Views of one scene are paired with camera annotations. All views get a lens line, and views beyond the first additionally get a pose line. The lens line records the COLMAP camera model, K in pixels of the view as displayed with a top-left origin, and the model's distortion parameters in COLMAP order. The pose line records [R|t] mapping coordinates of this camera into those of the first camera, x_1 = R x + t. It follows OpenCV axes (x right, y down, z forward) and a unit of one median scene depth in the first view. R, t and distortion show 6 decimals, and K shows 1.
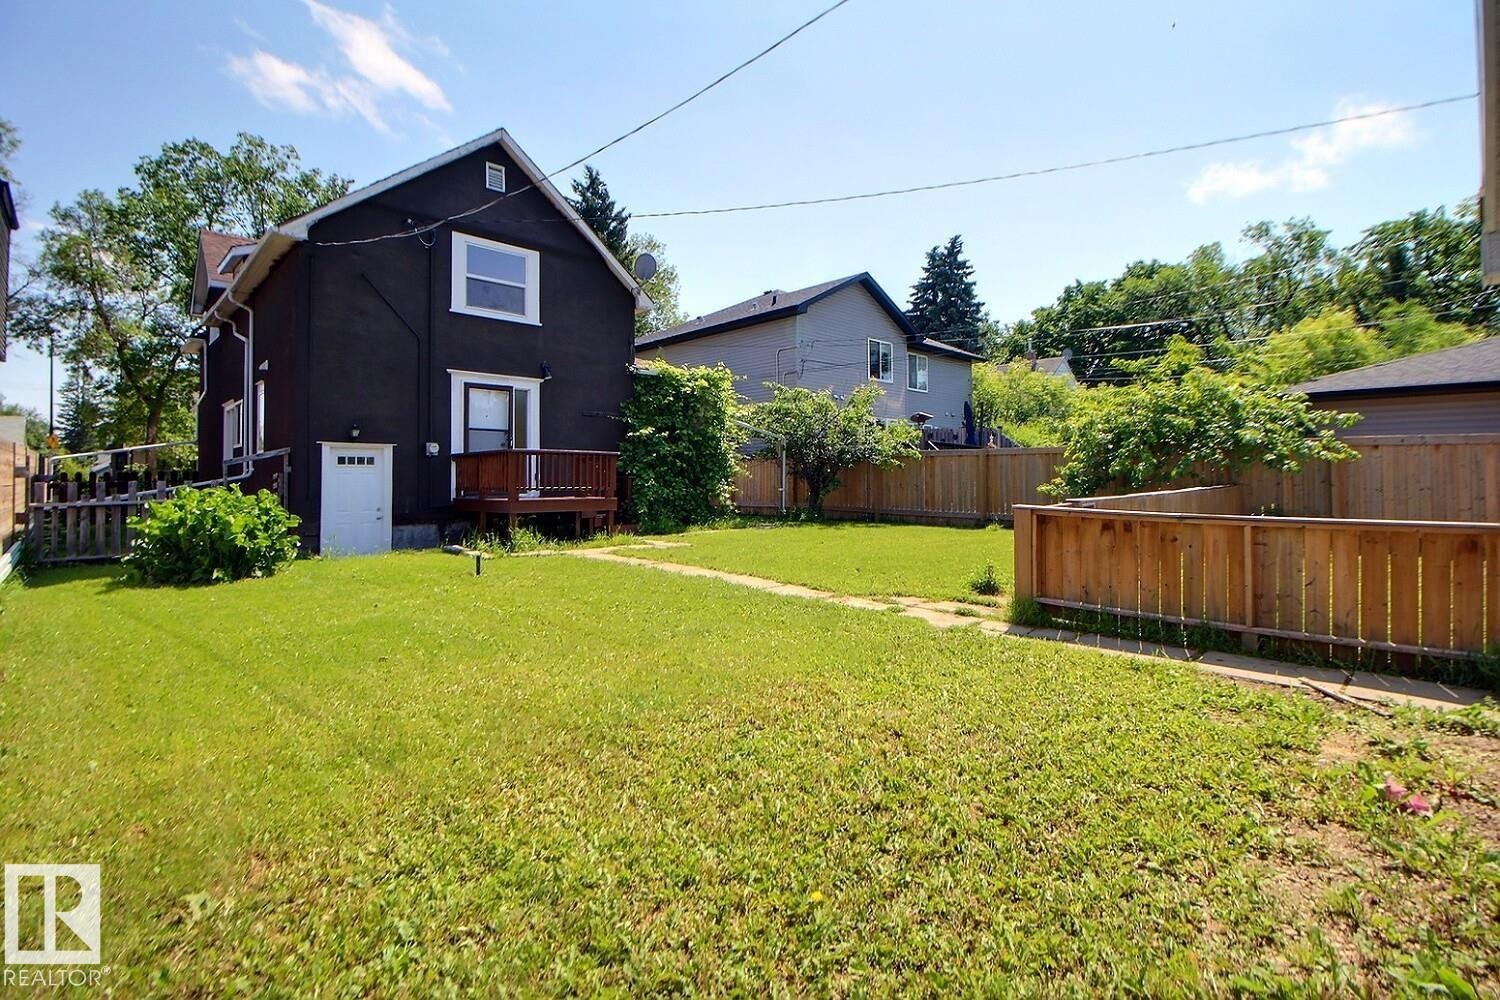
lens RADIAL K [[688.6, 0, 758.7], [0, 688.6, 461.5], [0, 0, 1]] dist [0.000938, -0.011981]
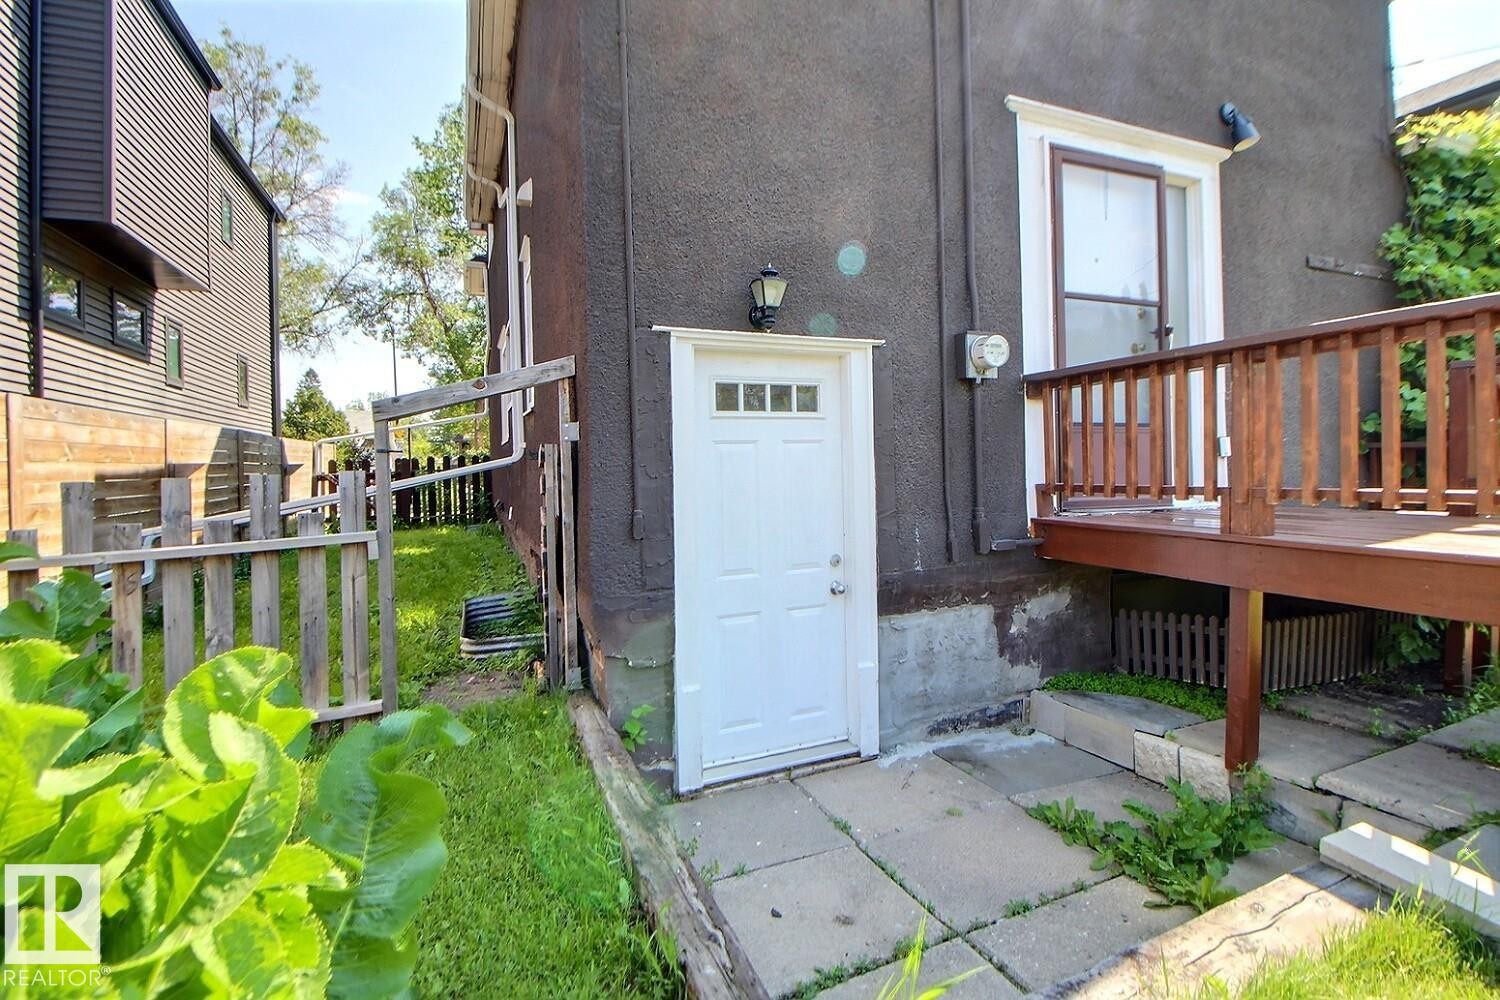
lens RADIAL K [[688.6, 0, 758.7], [0, 688.6, 461.5], [0, 0, 1]] dist [0.000938, -0.011981]
pose [[0.928781, -0.016911, -0.370243, -0.436399], [0.027299, 0.999366, 0.022836, 0.017460], [0.369622, -0.031317, 0.928654, 0.658182]]
